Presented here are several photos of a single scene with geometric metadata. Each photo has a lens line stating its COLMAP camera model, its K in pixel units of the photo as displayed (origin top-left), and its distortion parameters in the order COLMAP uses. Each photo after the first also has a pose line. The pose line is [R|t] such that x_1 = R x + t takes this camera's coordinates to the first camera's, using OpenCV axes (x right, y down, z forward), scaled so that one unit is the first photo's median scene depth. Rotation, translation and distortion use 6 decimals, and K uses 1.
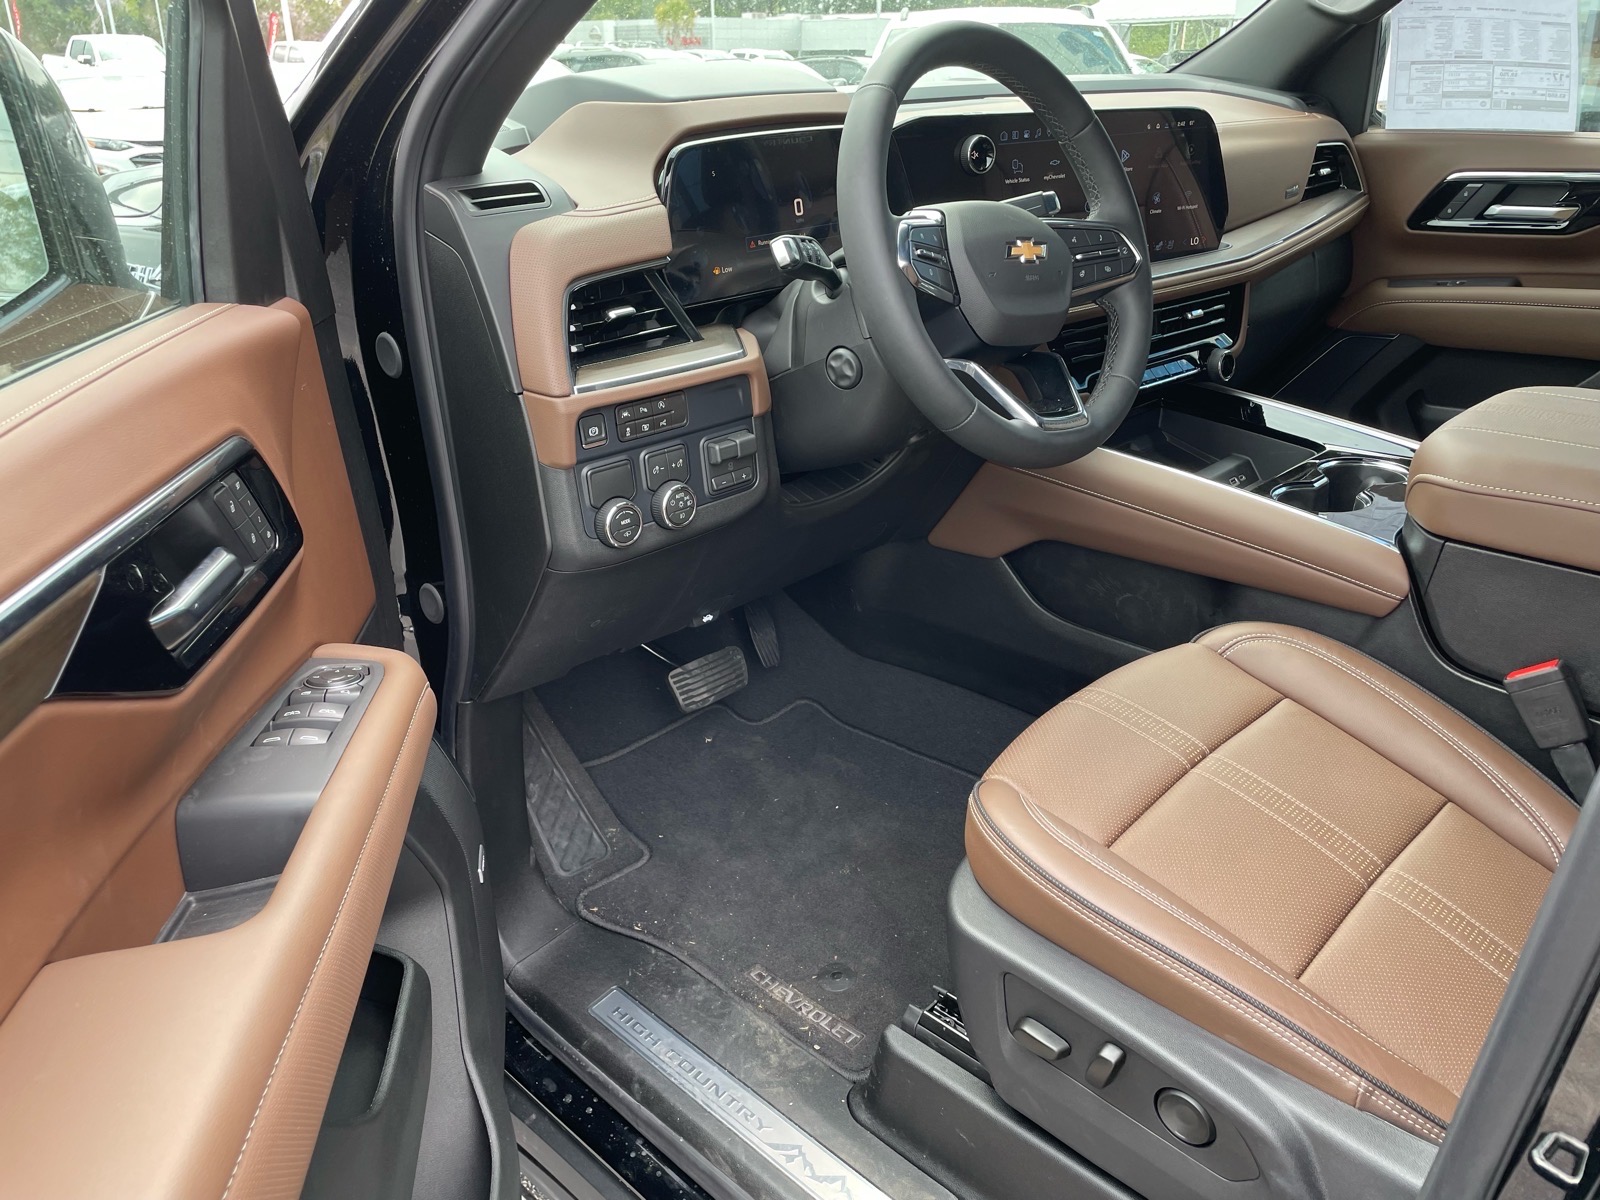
lens RADIAL K [[1210.3, 0, 798.0], [0, 1210.3, 593.3], [0, 0, 1]] dist [0.083448, -0.099206]
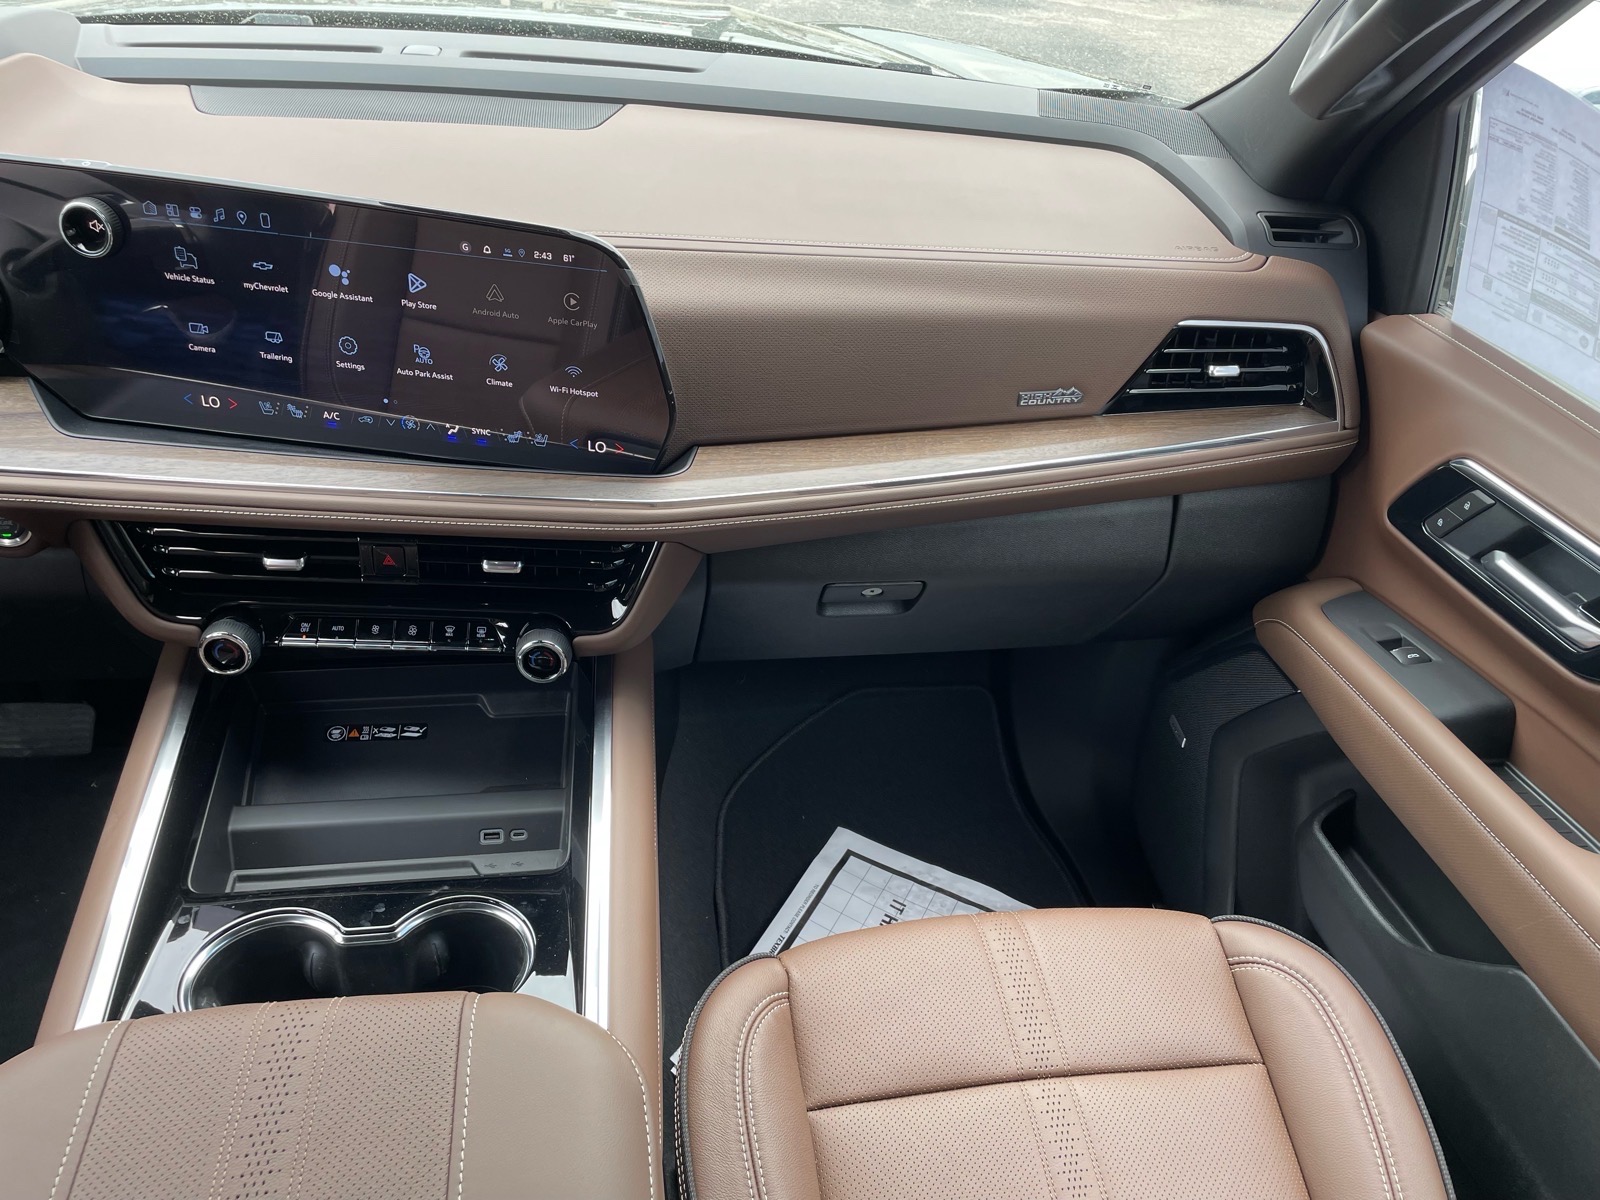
lens RADIAL K [[1212.2, 0, 800.0], [0, 1212.2, 600.0], [0, 0, 1]] dist [0.084957, -0.095556]
pose [[0.795366, 0.406062, -0.450007, 0.575291], [-0.330739, 0.912907, 0.239194, -0.323692], [0.507942, -0.041412, 0.860395, 0.440181]]
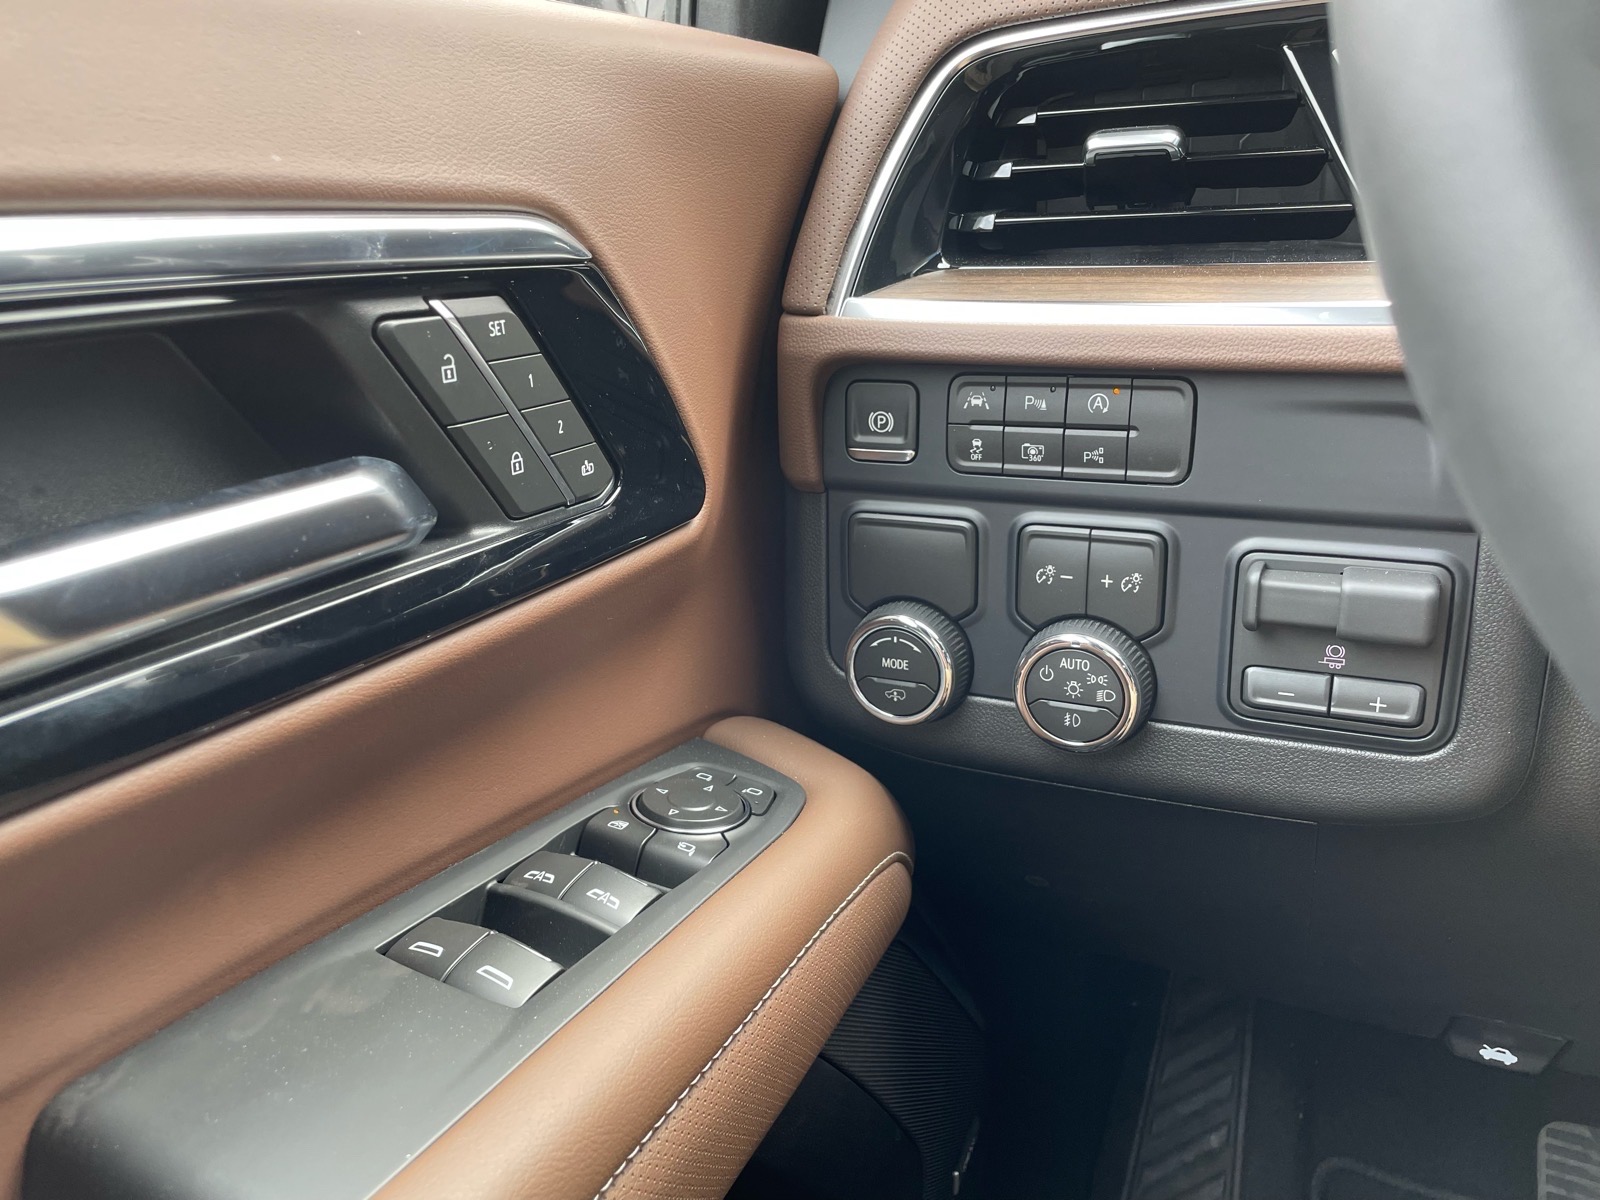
lens RADIAL K [[1210.3, 0, 798.0], [0, 1210.3, 593.3], [0, 0, 1]] dist [0.083448, -0.099206]
pose [[0.351216, 0.311847, -0.882836, 0.101461], [-0.344926, 0.919683, 0.187642, -0.077144], [0.870444, 0.238611, 0.430571, 0.430291]]
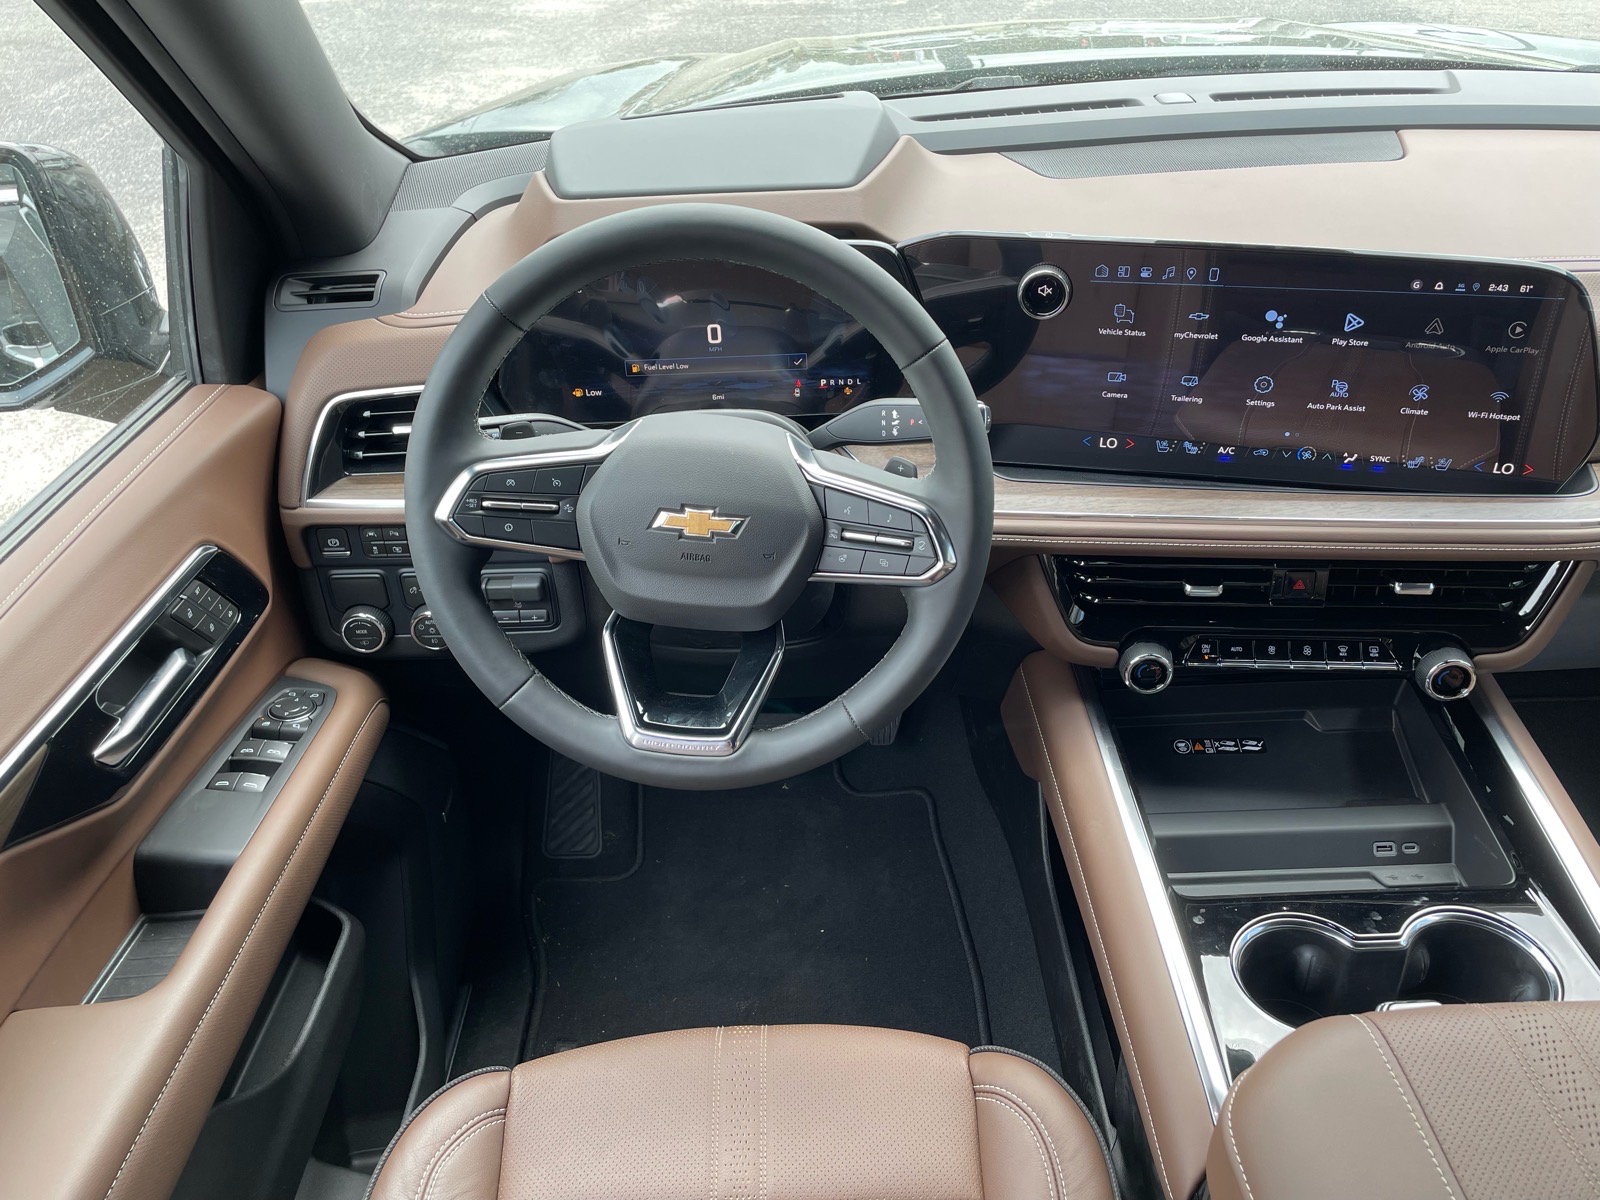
lens RADIAL K [[1210.3, 0, 798.0], [0, 1210.3, 593.3], [0, 0, 1]] dist [0.083448, -0.099206]
pose [[0.716888, 0.389093, -0.578514, 0.370508], [-0.269950, 0.919969, 0.284227, -0.254640], [0.642805, -0.047590, 0.764550, 0.249866]]
